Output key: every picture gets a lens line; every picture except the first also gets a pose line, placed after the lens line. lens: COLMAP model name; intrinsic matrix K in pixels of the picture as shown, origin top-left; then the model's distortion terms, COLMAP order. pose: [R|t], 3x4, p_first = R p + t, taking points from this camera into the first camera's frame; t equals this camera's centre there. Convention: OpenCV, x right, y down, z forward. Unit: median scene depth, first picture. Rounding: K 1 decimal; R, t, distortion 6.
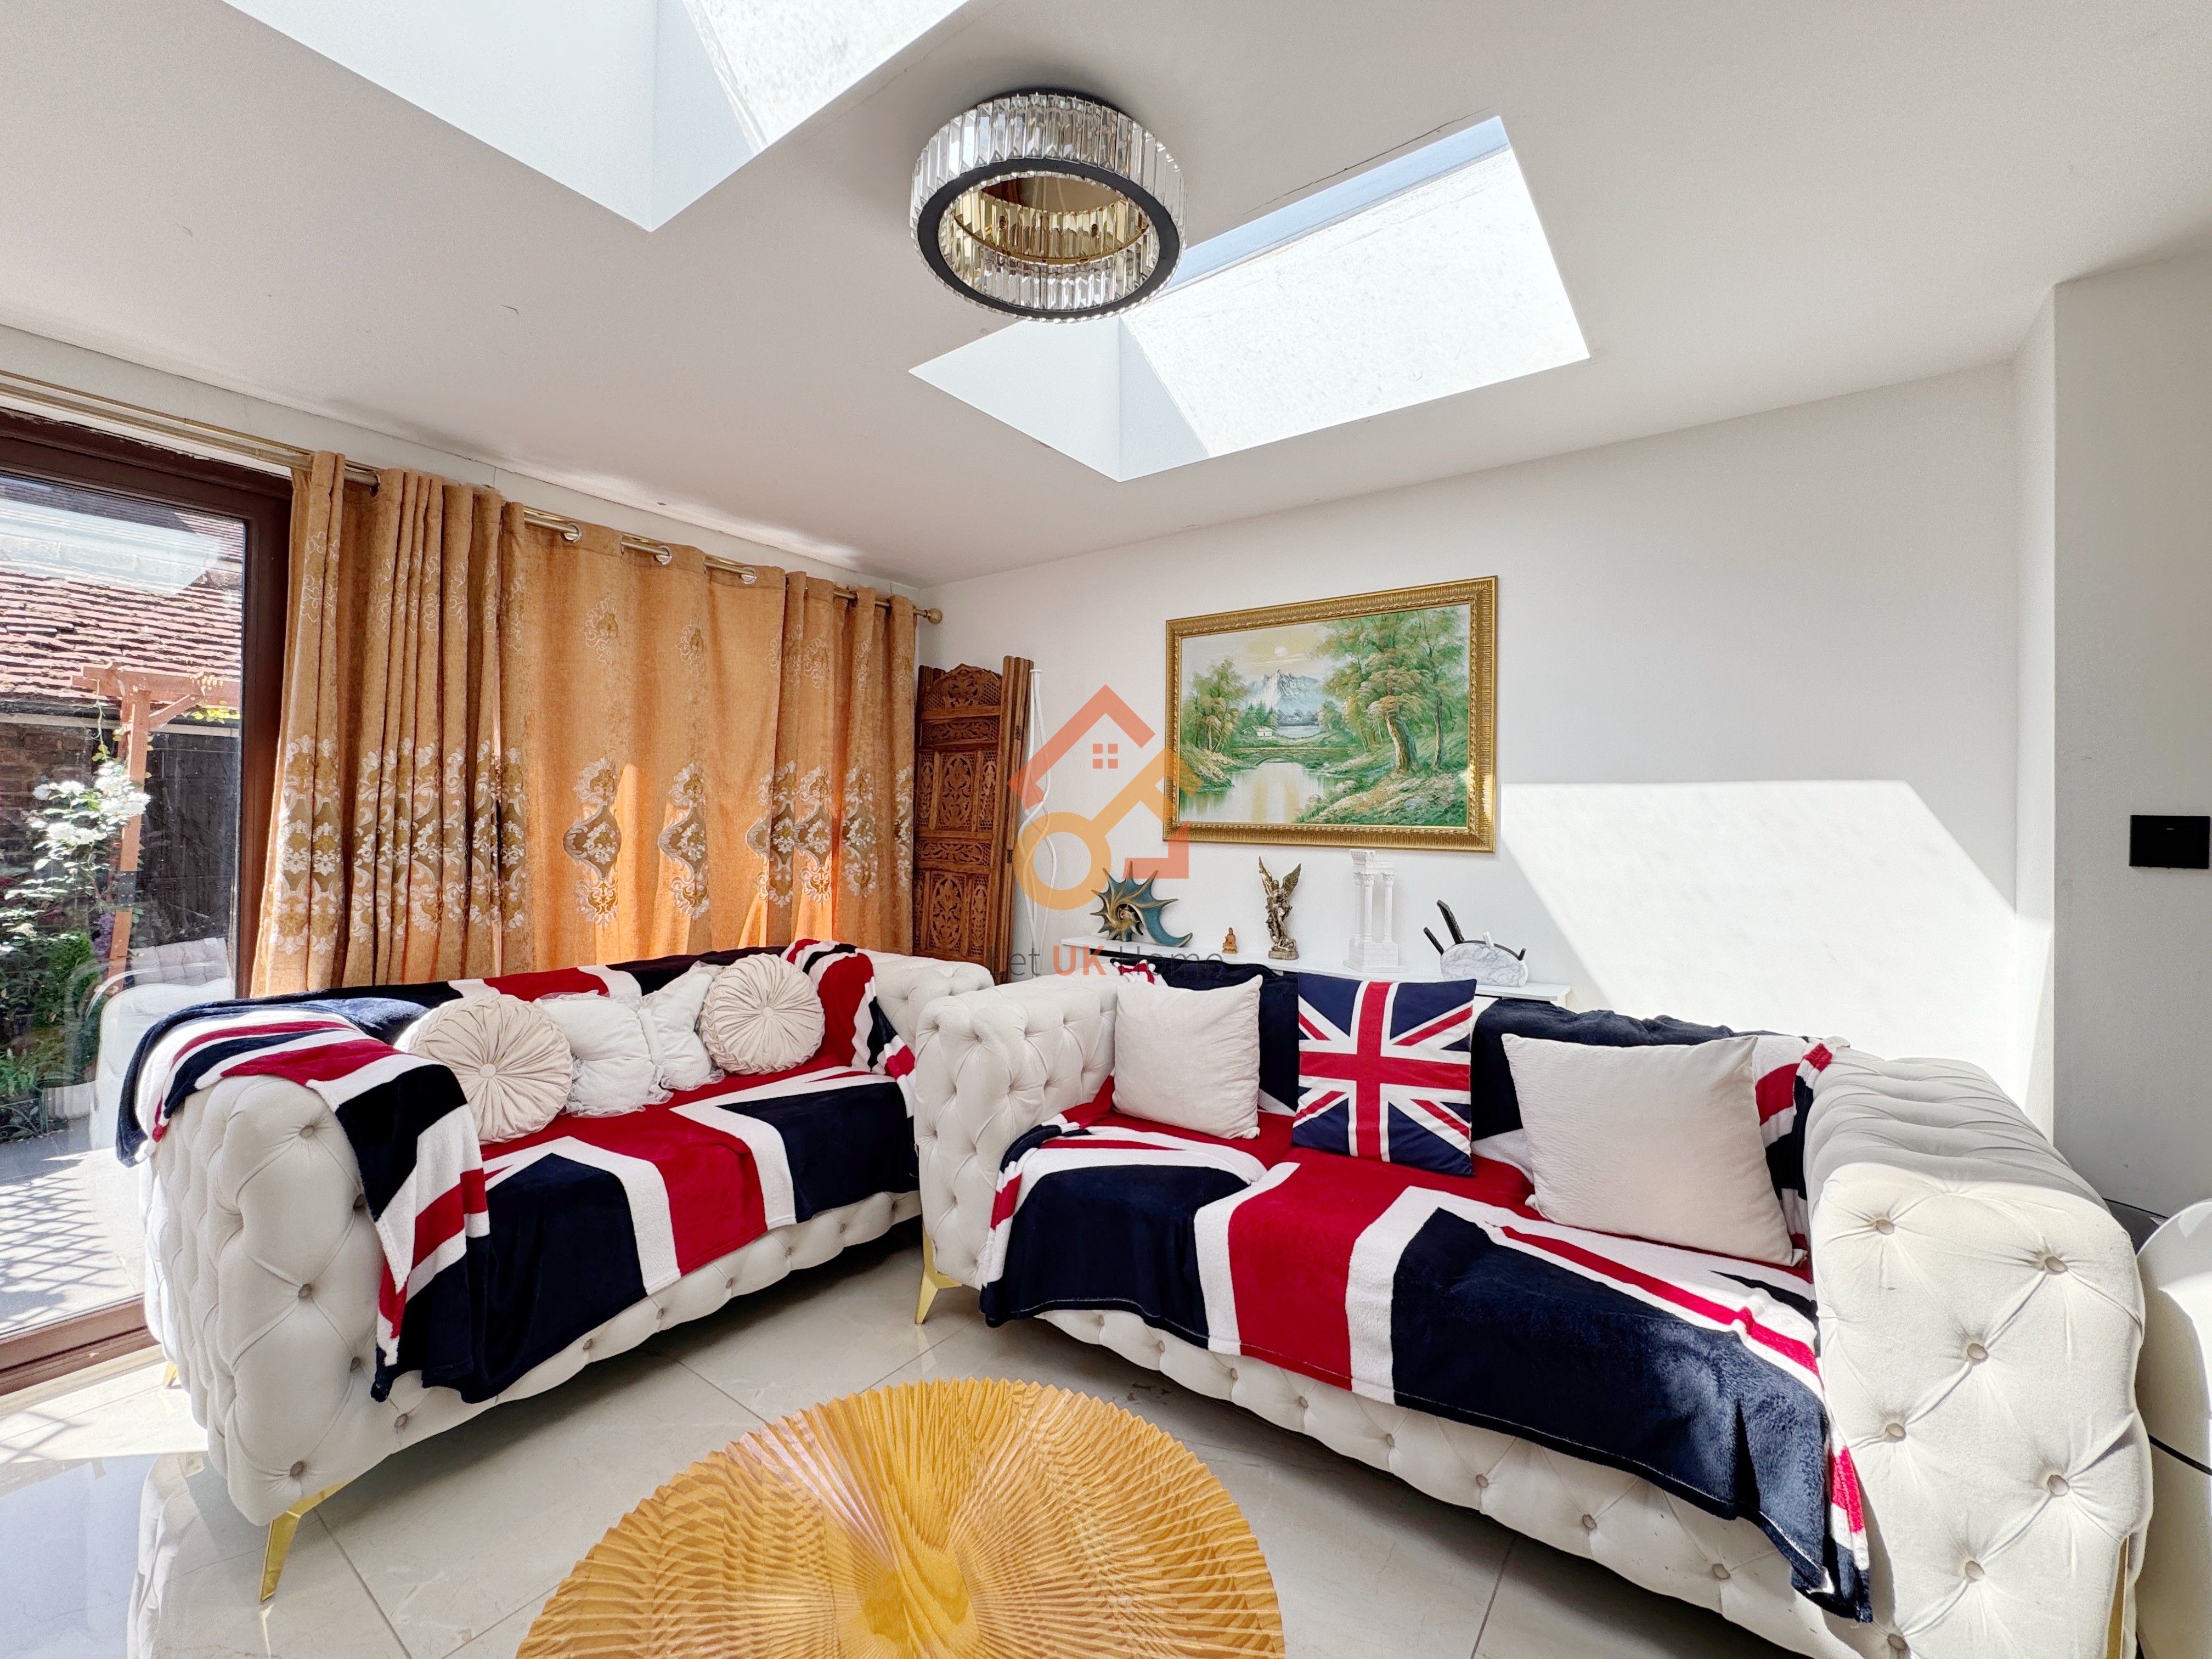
lens RADIAL K [[897.6, 0, 1106.3], [0, 897.6, 812.5], [0, 0, 1]] dist [-0.004140, 0.000619]
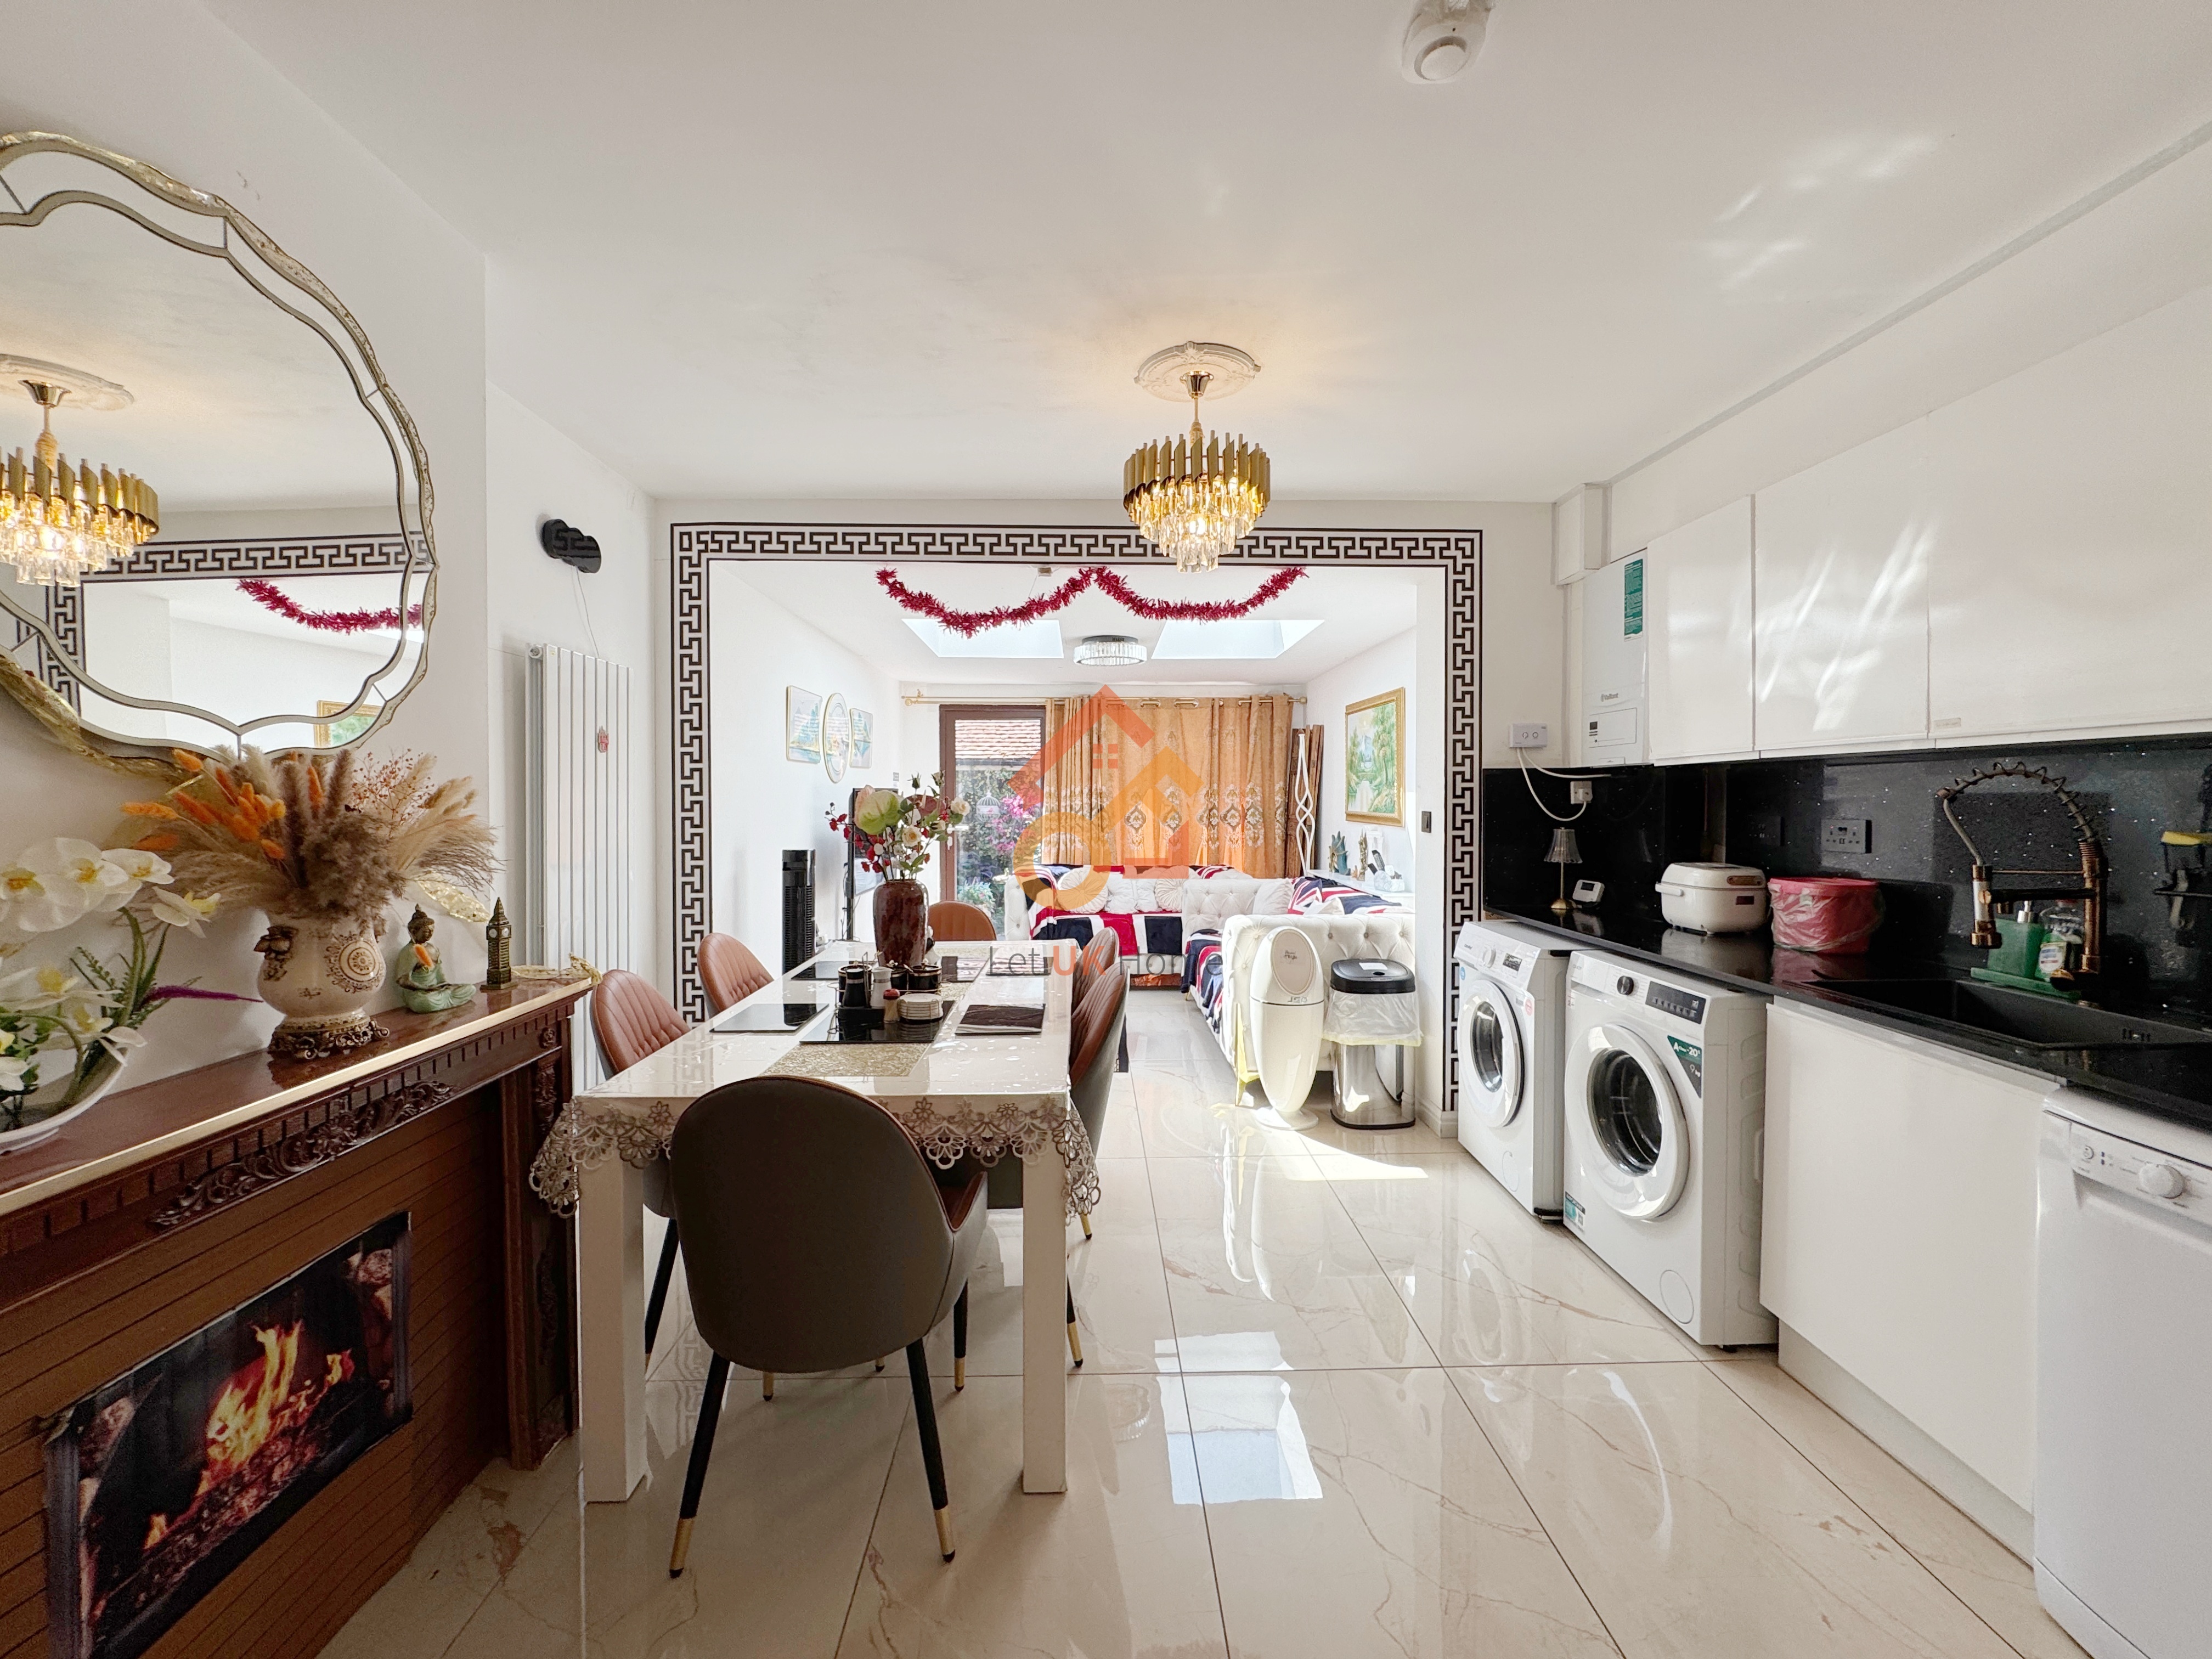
lens RADIAL K [[897.6, 0, 1106.3], [0, 897.6, 812.5], [0, 0, 1]] dist [-0.004140, 0.000619]
pose [[0.607316, 0.000156, -0.794460, 1.472586], [0.016400, 0.999784, 0.012733, -0.021764], [0.794291, -0.020762, 0.607182, -0.659763]]
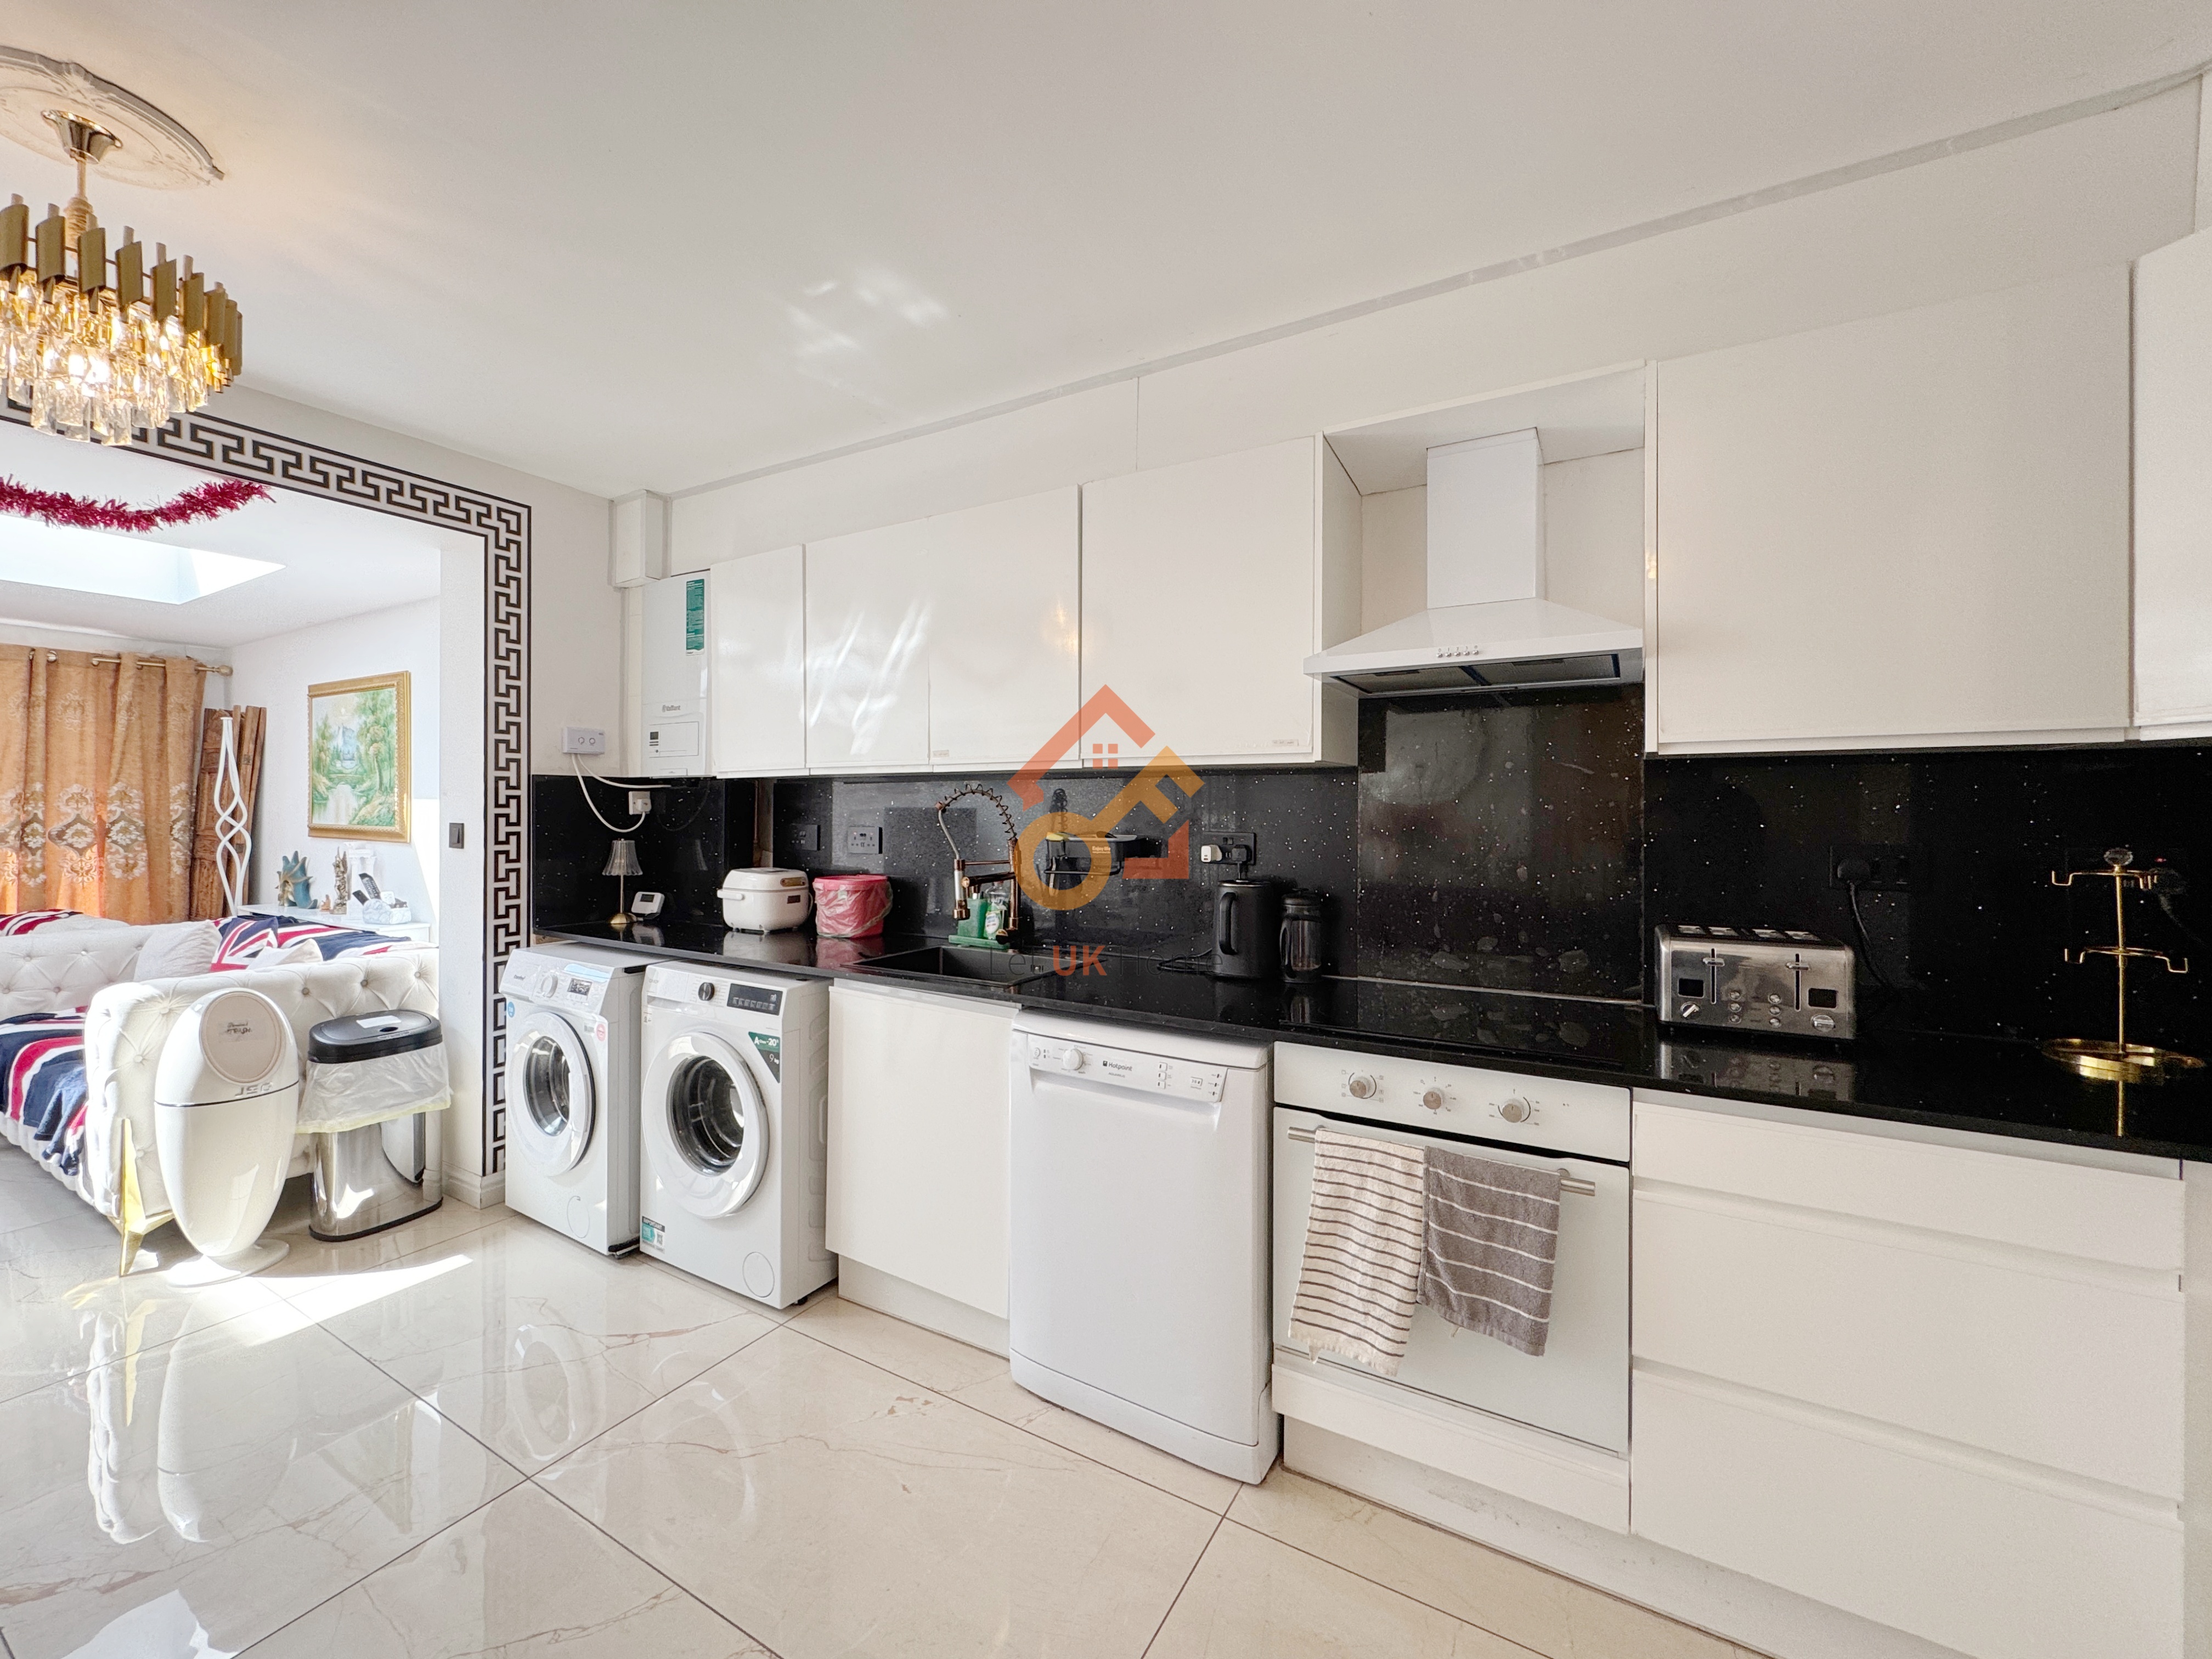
lens RADIAL K [[897.6, 0, 1106.3], [0, 897.6, 812.5], [0, 0, 1]] dist [-0.004140, 0.000619]
pose [[0.995169, -0.006935, 0.097928, 1.392822], [0.005798, 0.999913, 0.011884, -0.020307], [-0.098002, -0.011259, 0.995123, -0.656485]]
